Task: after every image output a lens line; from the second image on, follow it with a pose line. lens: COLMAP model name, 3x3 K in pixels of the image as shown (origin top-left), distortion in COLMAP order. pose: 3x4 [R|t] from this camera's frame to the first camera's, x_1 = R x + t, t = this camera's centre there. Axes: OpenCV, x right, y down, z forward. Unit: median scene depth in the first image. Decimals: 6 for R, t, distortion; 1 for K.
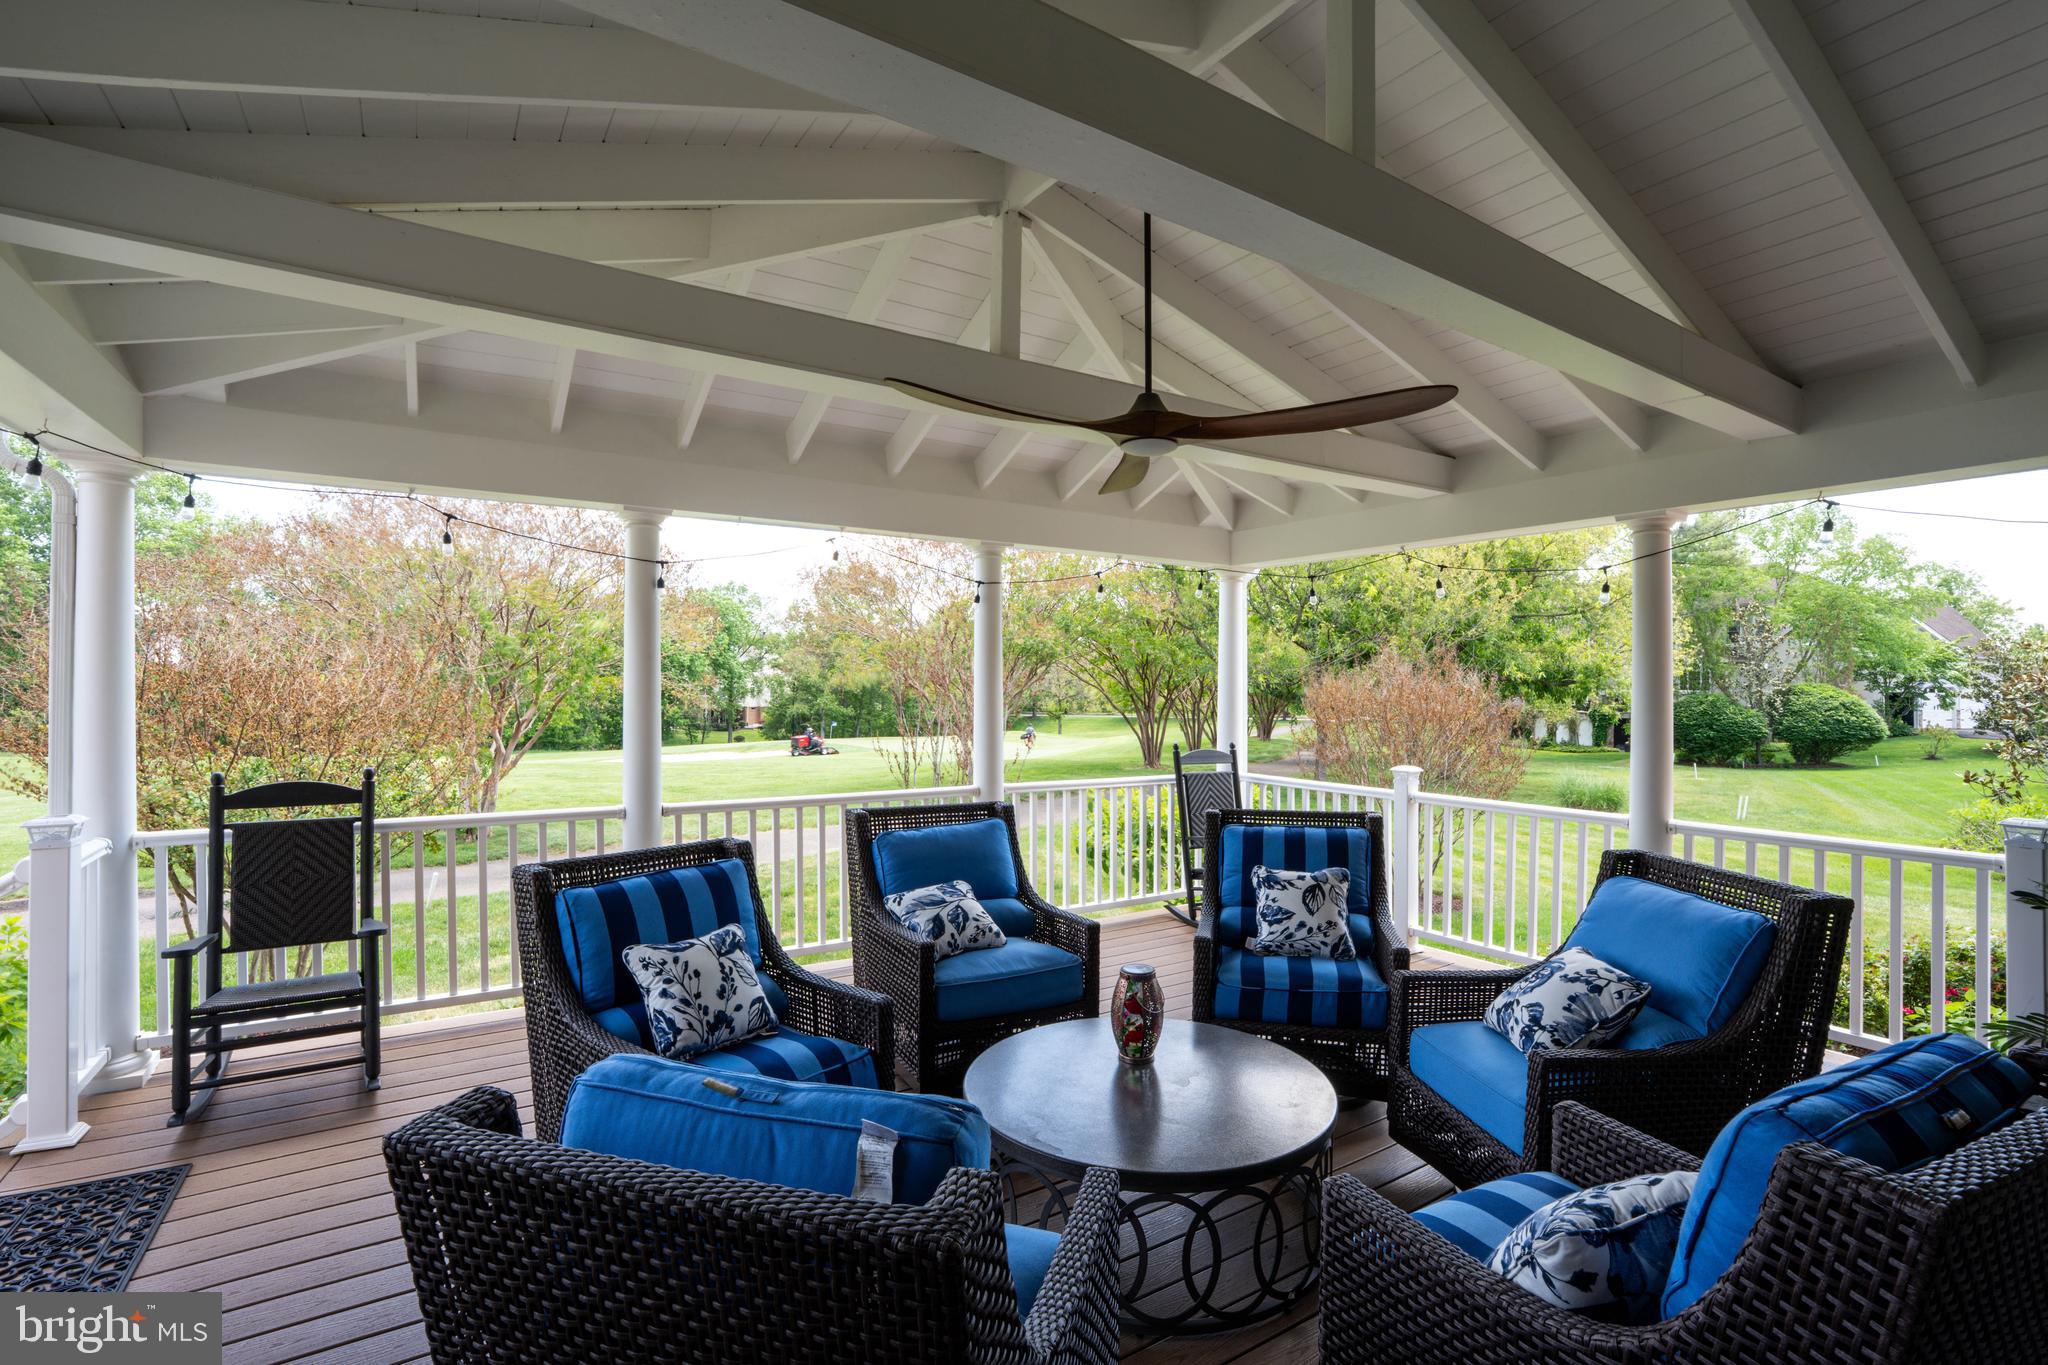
lens RADIAL K [[964.7, 0, 1028.5], [0, 964.7, 698.7], [0, 0, 1]] dist [-0.043448, 0.001873]
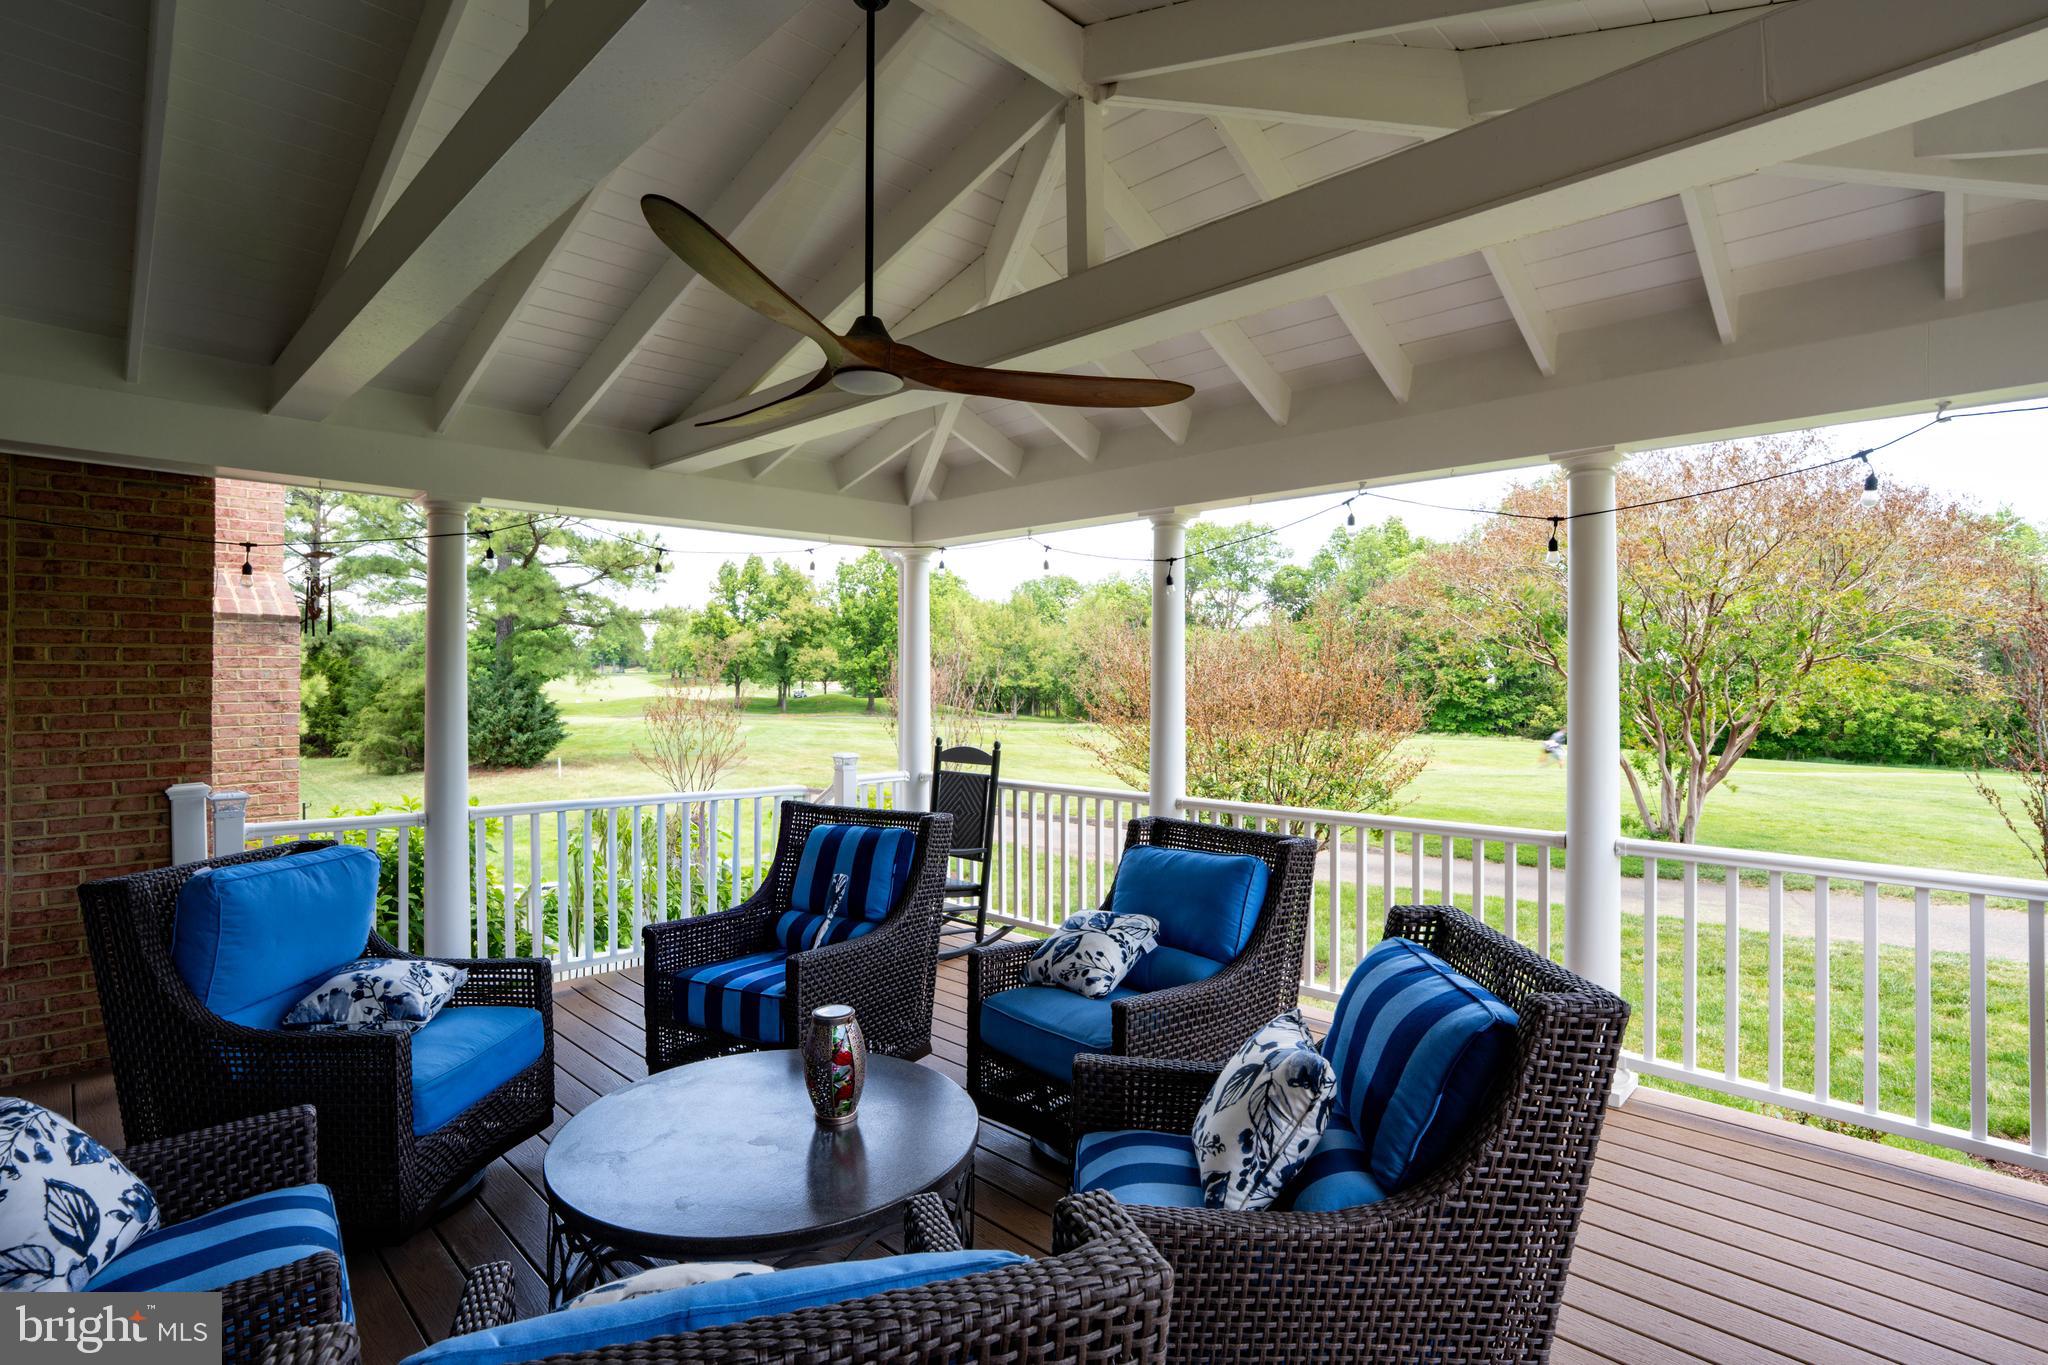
lens RADIAL K [[996.5, 0, 1019.5], [0, 996.5, 686.1], [0, 0, 1]] dist [-0.039103, -0.000518]
pose [[0.215683, 0.000915, -0.976463, 0.763899], [-0.011386, 0.999934, -0.001578, -0.003962], [0.976397, 0.011458, 0.215680, 0.743851]]
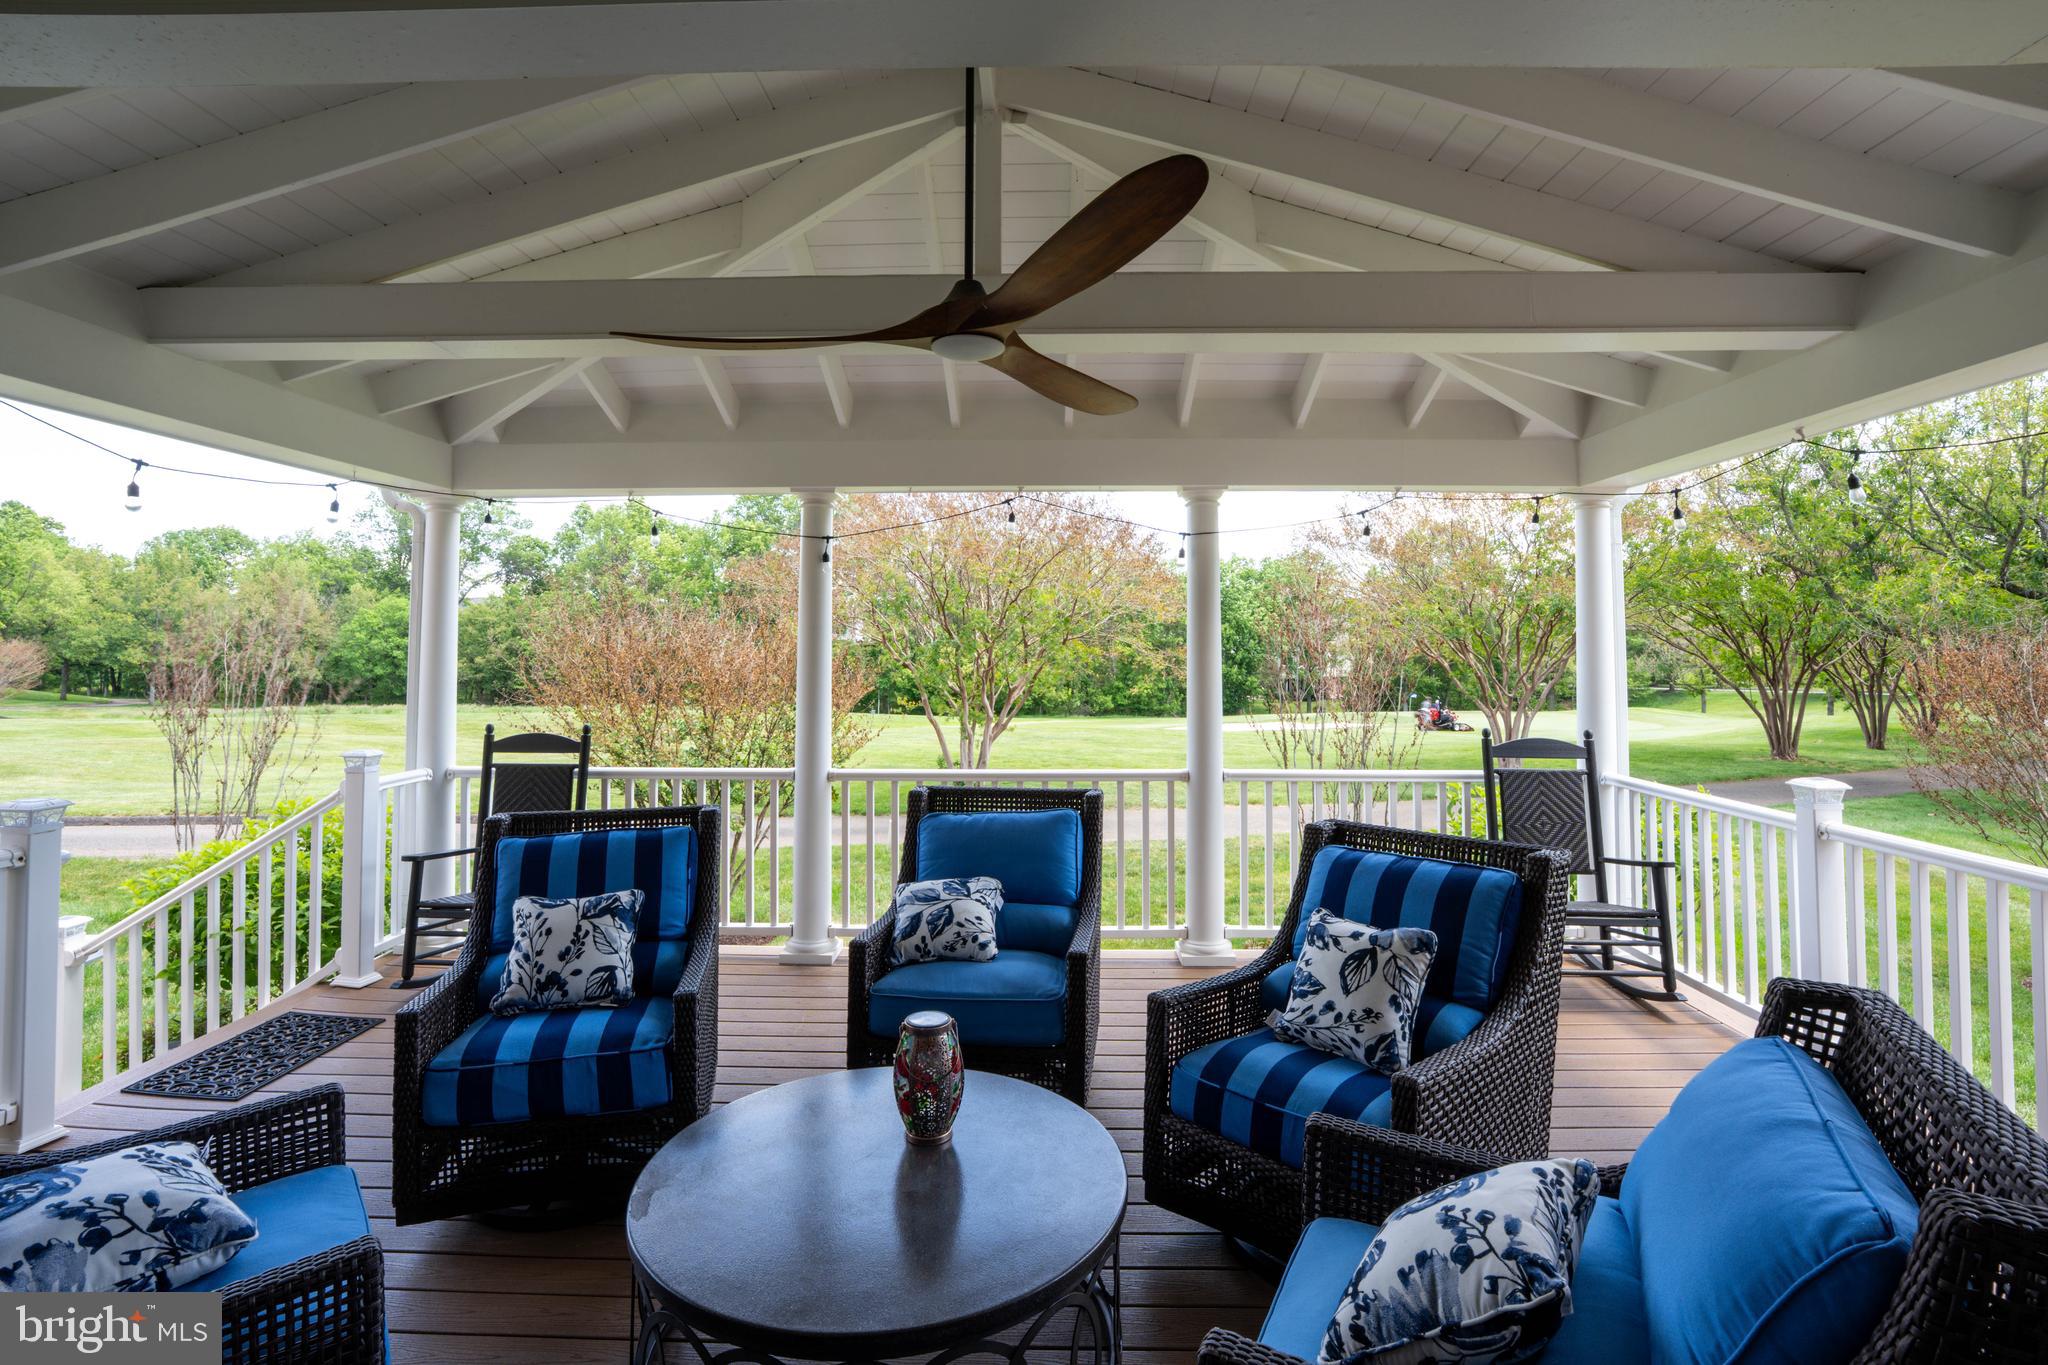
lens RADIAL K [[964.7, 0, 1016.7], [0, 964.7, 638.0], [0, 0, 1]] dist [-0.043448, 0.001873]
pose [[0.820486, -0.015980, -0.571444, 0.472807], [-0.002442, 0.999502, -0.031456, -0.000286], [0.571662, 0.027205, 0.820038, 0.309258]]
